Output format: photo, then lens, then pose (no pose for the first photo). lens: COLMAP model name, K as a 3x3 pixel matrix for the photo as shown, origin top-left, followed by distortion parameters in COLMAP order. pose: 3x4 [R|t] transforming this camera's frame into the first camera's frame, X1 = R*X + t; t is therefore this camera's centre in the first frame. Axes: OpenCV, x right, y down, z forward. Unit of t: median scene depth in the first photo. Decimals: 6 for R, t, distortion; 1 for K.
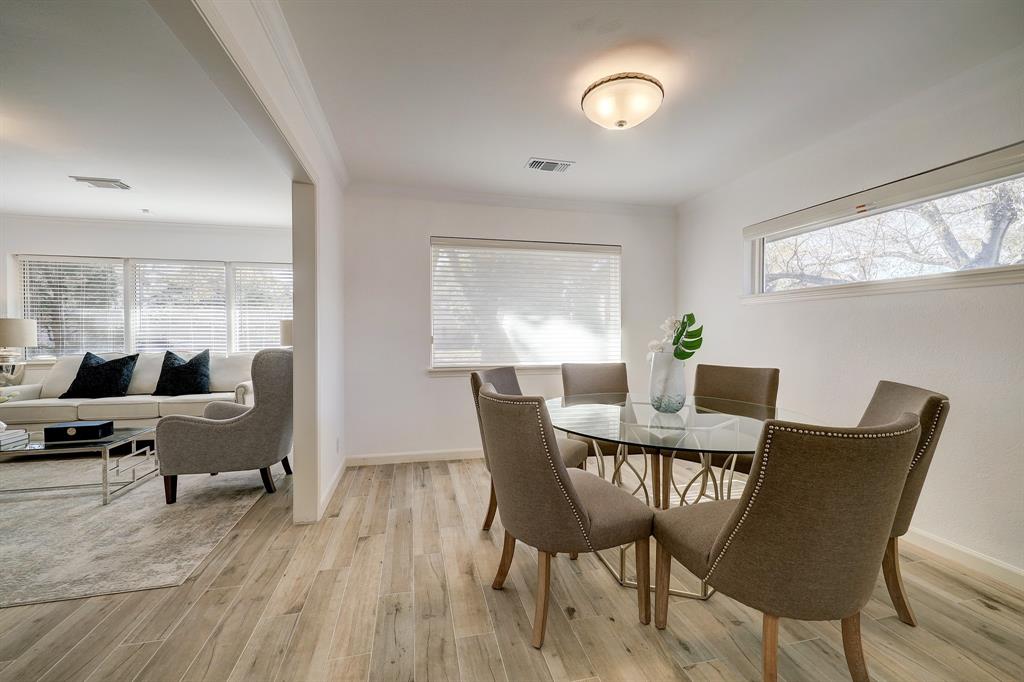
lens RADIAL K [[408.7, 0, 509.1], [0, 408.7, 339.4], [0, 0, 1]] dist [0.006399, 0.000698]
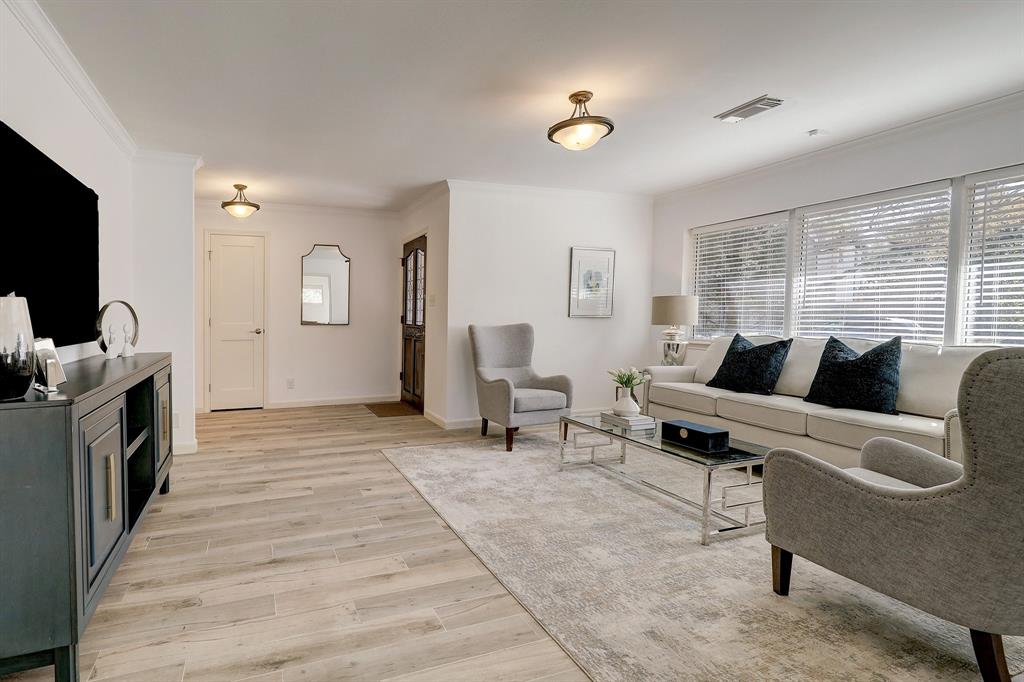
lens RADIAL K [[490.8, 0, 405.1], [0, 490.8, 337.6], [0, 0, 1]] dist [0.006013, -0.002637]
pose [[0.096212, 0.049530, -0.994128, -0.127301], [-0.009127, 0.998763, 0.048878, -0.003134], [0.995319, 0.004371, 0.096545, 0.272969]]
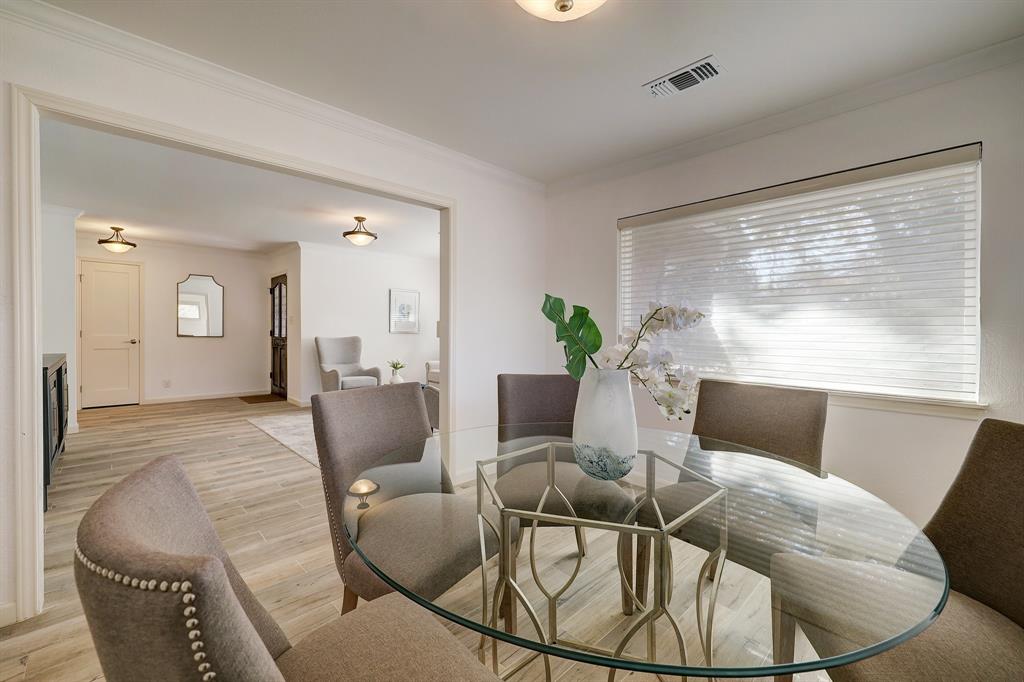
lens RADIAL K [[408.7, 0, 505.4], [0, 408.7, 350.0], [0, 0, 1]] dist [0.006399, 0.000698]
pose [[0.538367, 0.046280, -0.841439, 0.405701], [-0.020851, 0.998917, 0.041600, -0.007150], [0.842453, -0.004851, 0.538749, 0.318554]]
